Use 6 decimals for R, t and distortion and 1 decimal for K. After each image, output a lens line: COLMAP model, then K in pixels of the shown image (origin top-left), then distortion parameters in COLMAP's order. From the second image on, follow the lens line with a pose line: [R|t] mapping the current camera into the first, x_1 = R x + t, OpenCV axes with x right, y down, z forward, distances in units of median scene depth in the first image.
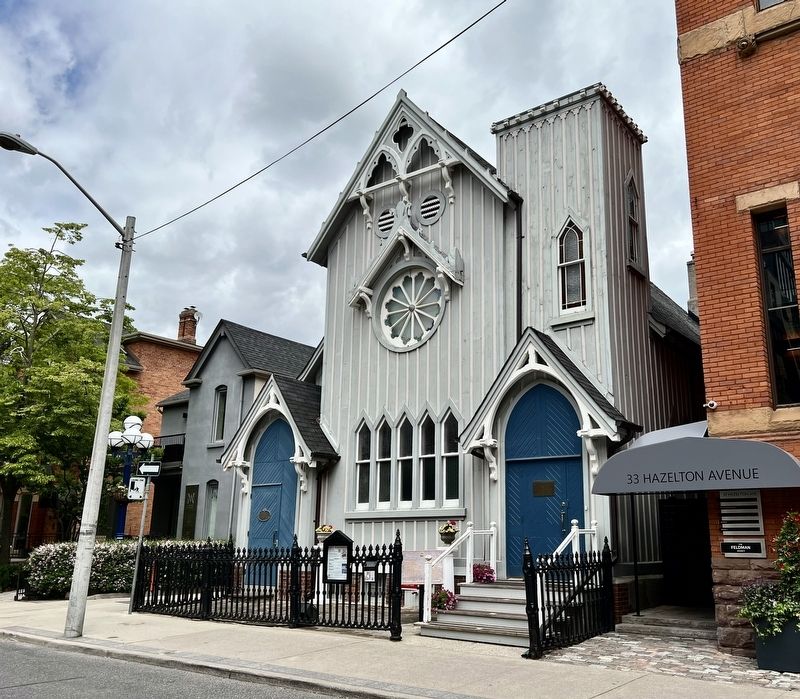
lens RADIAL K [[728.6, 0, 469.1], [0, 728.6, 346.8], [0, 0, 1]] dist [0.072055, -0.080329]
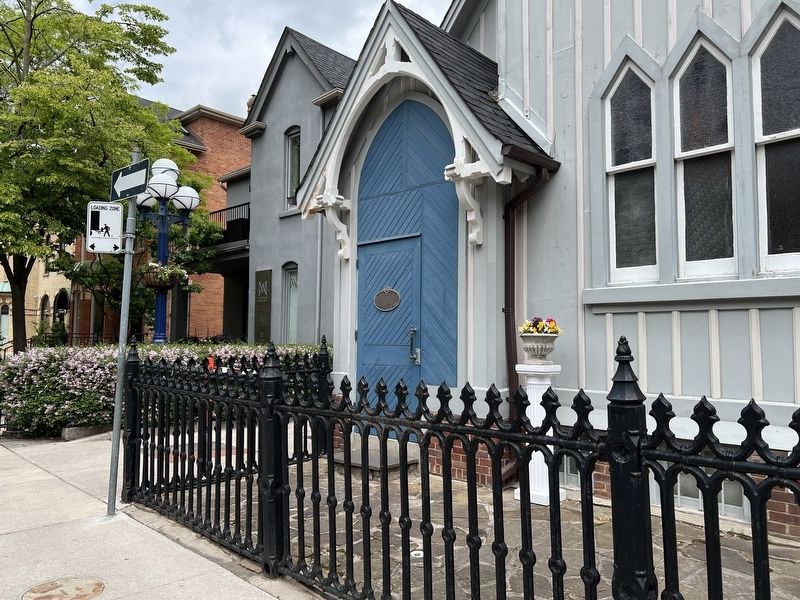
lens RADIAL K [[604.3, 0, 406.5], [0, 604.3, 297.7], [0, 0, 1]] dist [0.052202, -0.039486]
pose [[0.988270, -0.003540, -0.152678, -0.221052], [0.031130, 0.983411, 0.178698, 0.169158], [0.149512, -0.181354, 0.971986, 0.660009]]
